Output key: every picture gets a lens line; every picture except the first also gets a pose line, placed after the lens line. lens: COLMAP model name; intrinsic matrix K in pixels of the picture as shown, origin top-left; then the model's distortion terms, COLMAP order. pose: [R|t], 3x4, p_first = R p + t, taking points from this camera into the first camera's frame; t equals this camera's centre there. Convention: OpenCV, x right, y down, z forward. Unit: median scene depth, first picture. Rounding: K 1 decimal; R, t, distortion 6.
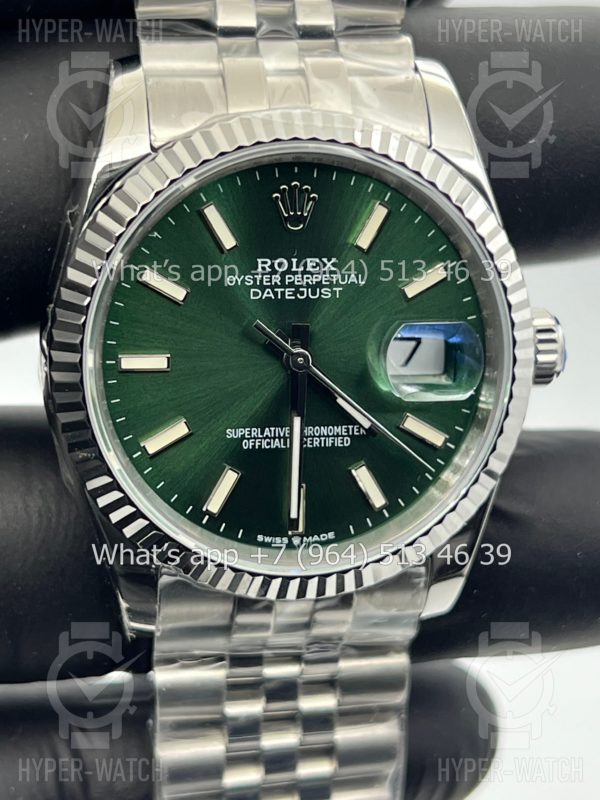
lens RADIAL K [[2082.5, 0, 300.0], [0, 2082.5, 400.0], [0, 0, 1]] dist [0.200142, 0.529291]
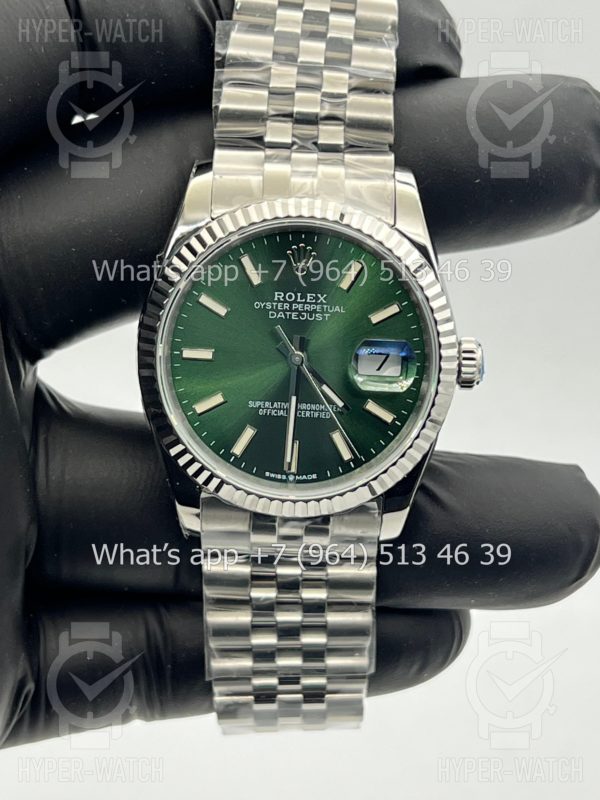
lens RADIAL K [[2082.5, 0, 300.0], [0, 2082.5, 400.0], [0, 0, 1]] dist [0.200142, 0.529291]
pose [[0.982454, 0.064009, -0.175174, 0.270906], [-0.070727, 0.996970, -0.032370, 0.060162], [0.172572, 0.044191, 0.984005, -0.509521]]
